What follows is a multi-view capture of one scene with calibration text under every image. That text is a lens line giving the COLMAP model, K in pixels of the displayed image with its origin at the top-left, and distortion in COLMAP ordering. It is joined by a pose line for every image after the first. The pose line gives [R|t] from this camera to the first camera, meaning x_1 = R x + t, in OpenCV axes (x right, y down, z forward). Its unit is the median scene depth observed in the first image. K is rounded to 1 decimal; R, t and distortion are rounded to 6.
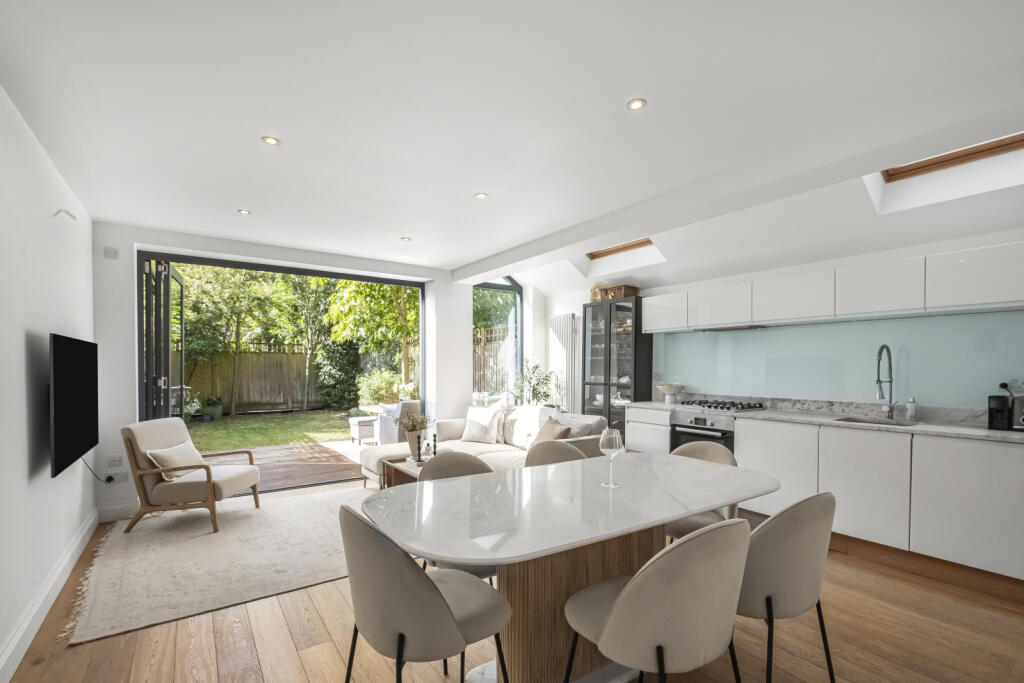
lens RADIAL K [[453.5, 0, 514.8], [0, 453.5, 370.8], [0, 0, 1]] dist [-0.000837, -0.000353]
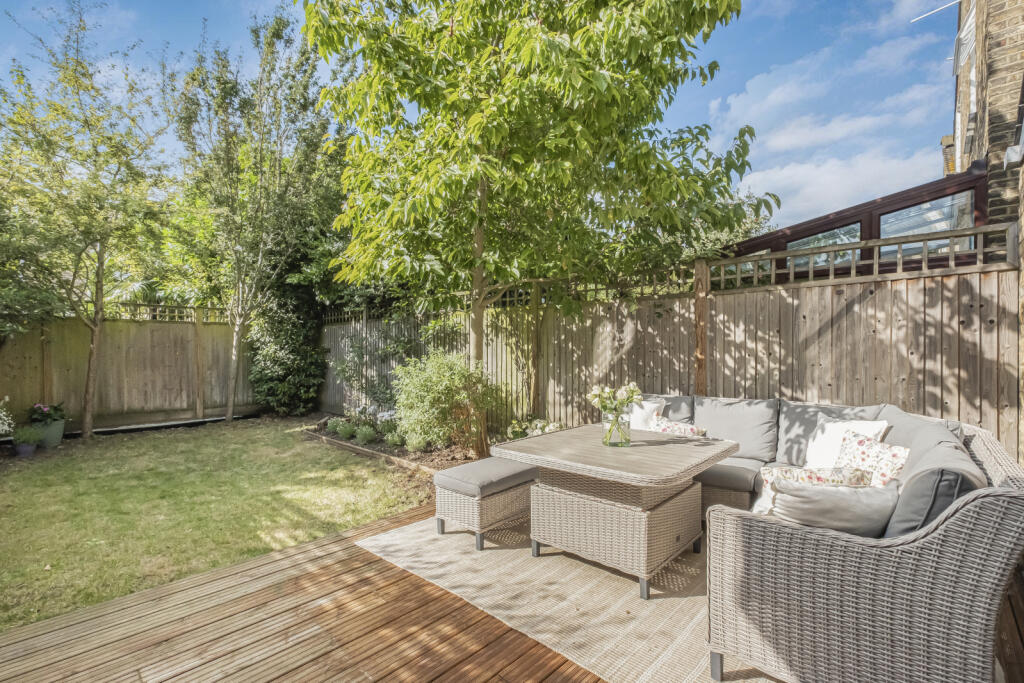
lens RADIAL K [[453.5, 0, 511.2], [0, 453.5, 348.3], [0, 0, 1]] dist [-0.000837, -0.000353]
pose [[0.980269, -0.000610, 0.197666, -0.232264], [0.002295, 0.999963, -0.008297, -0.000449], [-0.197653, 0.008587, 0.980234, 0.368865]]
